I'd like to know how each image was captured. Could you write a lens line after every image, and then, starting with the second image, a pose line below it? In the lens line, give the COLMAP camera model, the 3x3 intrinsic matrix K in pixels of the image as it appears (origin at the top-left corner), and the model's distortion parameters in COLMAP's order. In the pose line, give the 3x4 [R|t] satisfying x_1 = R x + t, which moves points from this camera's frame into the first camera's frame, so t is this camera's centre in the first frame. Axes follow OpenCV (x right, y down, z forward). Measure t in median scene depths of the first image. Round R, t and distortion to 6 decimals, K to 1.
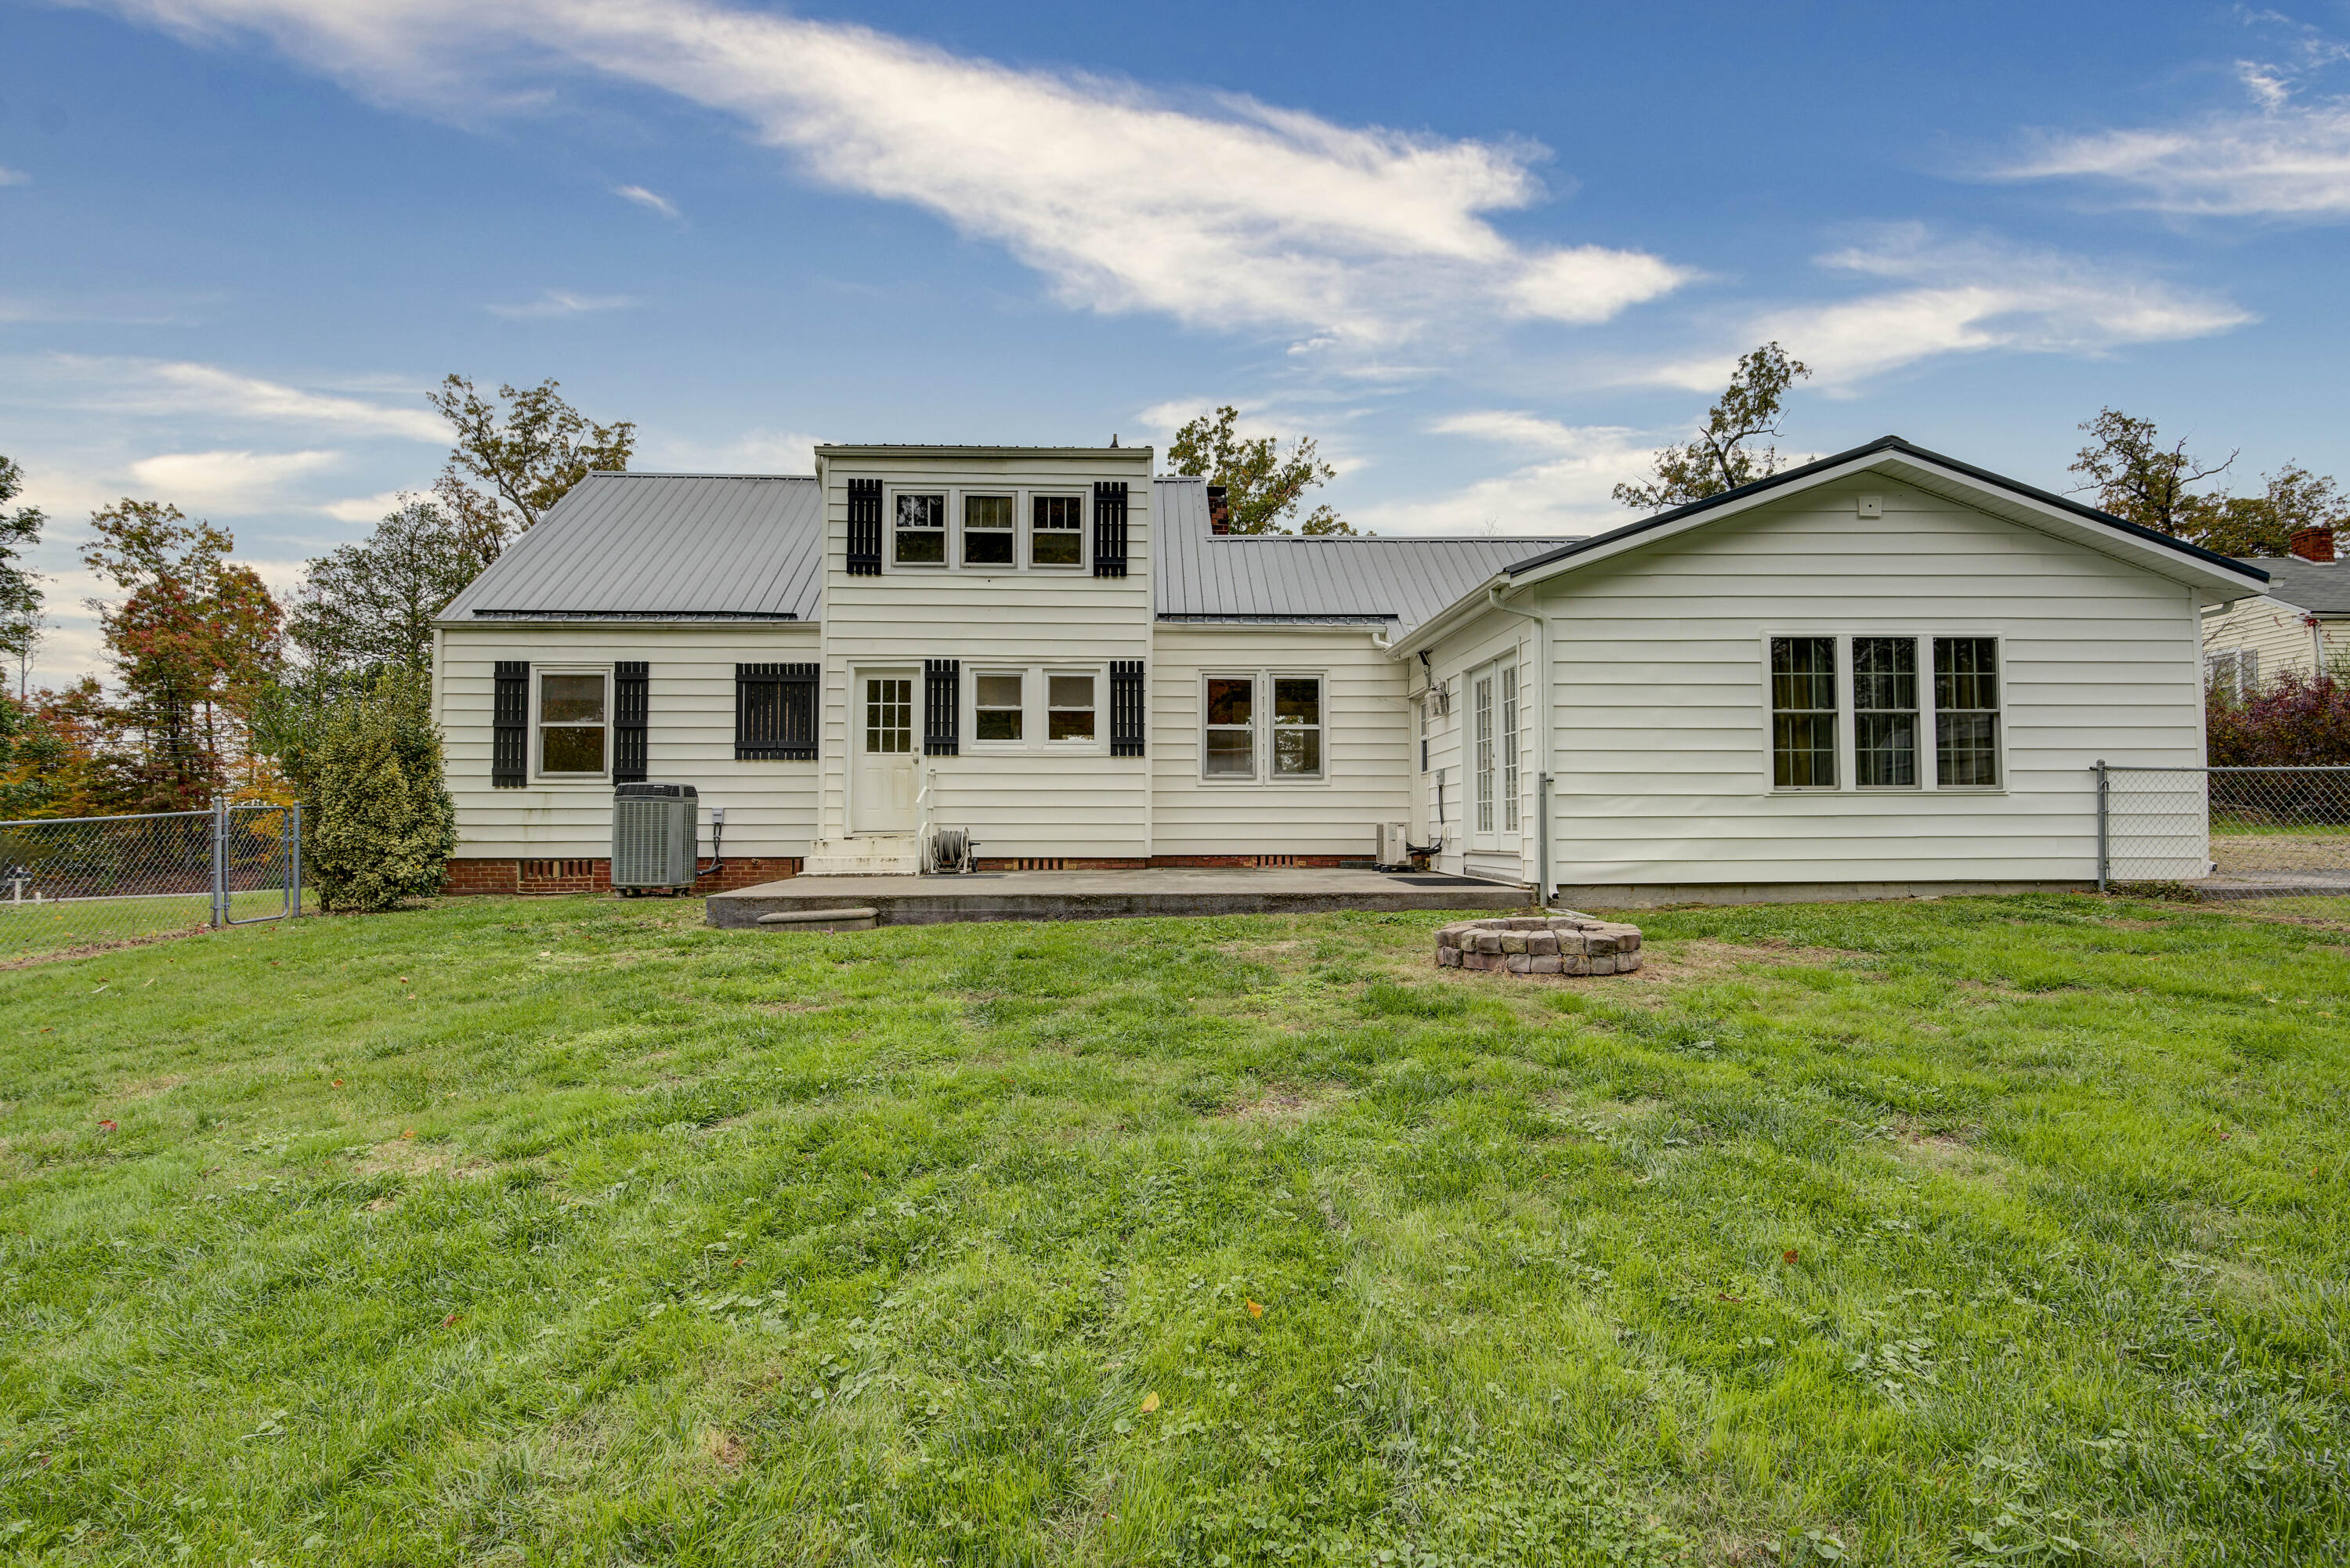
lens RADIAL K [[1161.5, 0, 1177.4], [0, 1161.5, 784.2], [0, 0, 1]] dist [-0.002874, 0.000346]
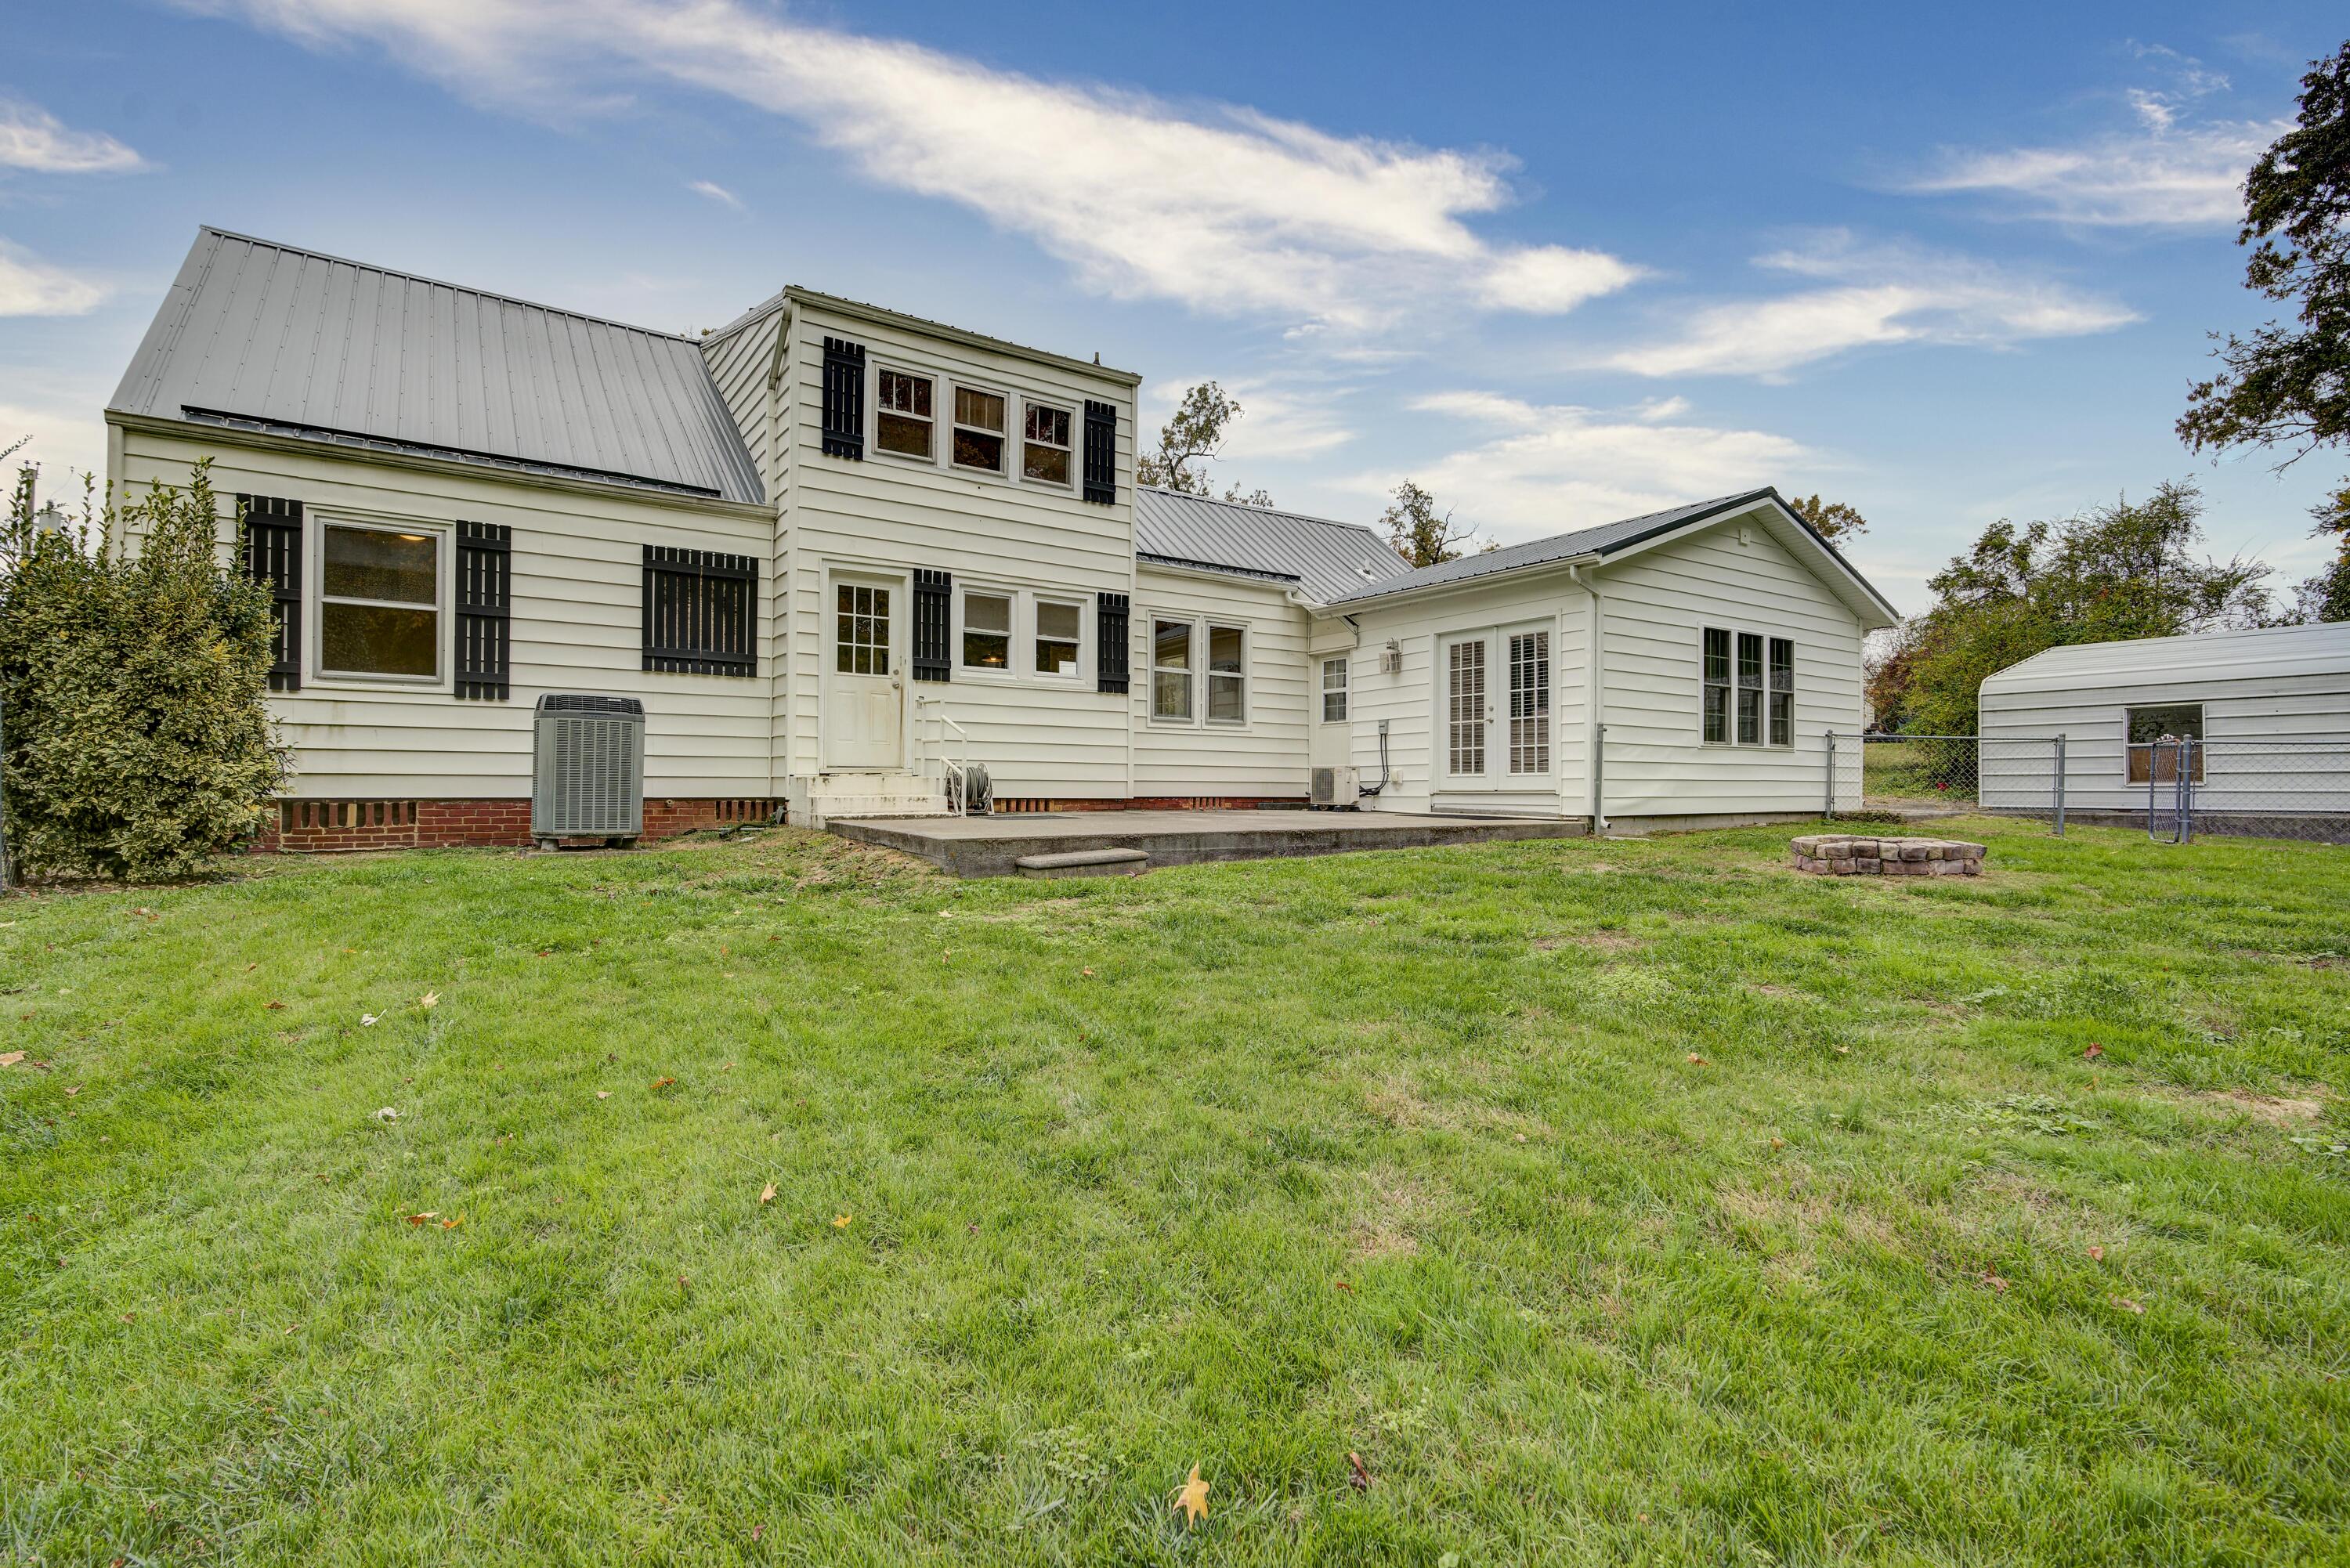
lens RADIAL K [[1093.6, 0, 1178.1], [0, 1093.6, 777.6], [0, 0, 1]] dist [-0.001385, 0.000981]
pose [[0.841802, 0.012092, 0.539651, -0.482996], [-0.027726, 0.999398, 0.020857, 0.025092], [-0.539074, -0.032520, 0.841631, 0.206114]]
